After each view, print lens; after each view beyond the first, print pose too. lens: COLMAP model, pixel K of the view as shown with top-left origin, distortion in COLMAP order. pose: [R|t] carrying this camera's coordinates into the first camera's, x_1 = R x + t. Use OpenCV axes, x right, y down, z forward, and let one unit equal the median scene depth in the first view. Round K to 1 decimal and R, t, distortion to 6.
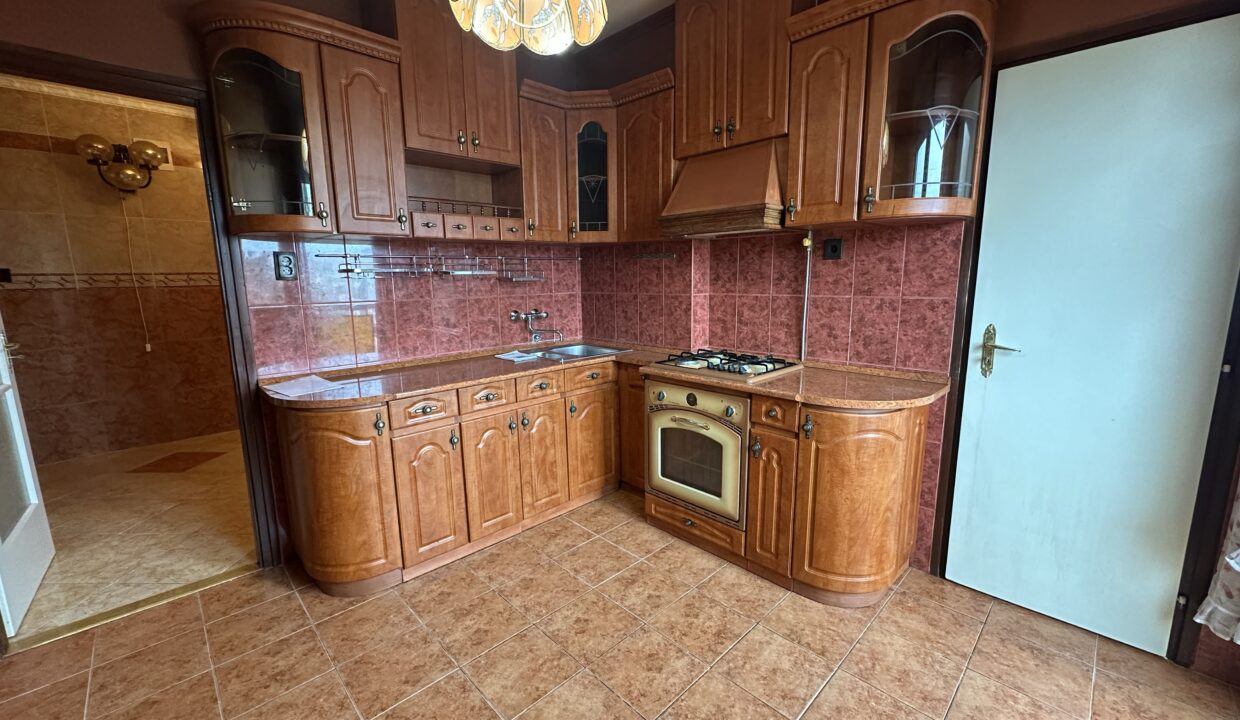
lens RADIAL K [[491.4, 0, 620.0], [0, 491.4, 360.0], [0, 0, 1]] dist [-0.000964, 0.000141]
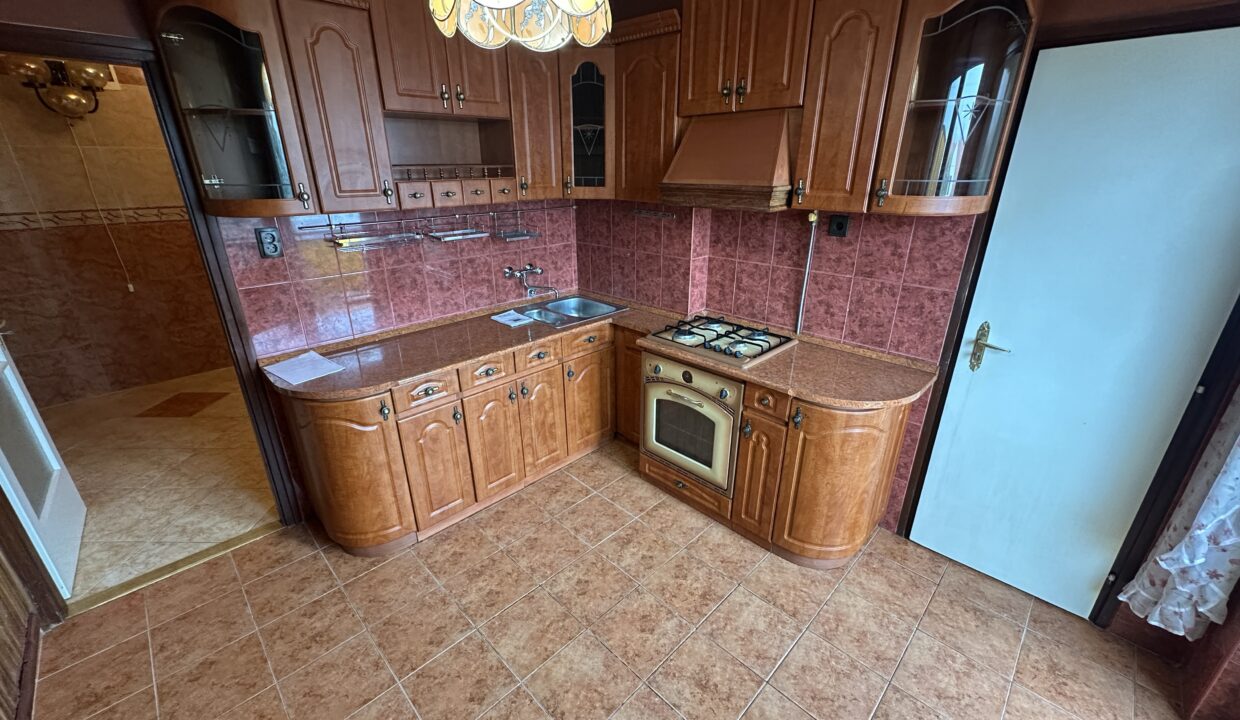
lens RADIAL K [[491.4, 0, 620.0], [0, 491.4, 360.0], [0, 0, 1]] dist [-0.000964, 0.000141]
pose [[0.999843, 0.005279, 0.016905, -0.013146], [-0.008657, 0.978411, 0.206489, -0.177707], [-0.015450, -0.206603, 0.978303, 0.006428]]
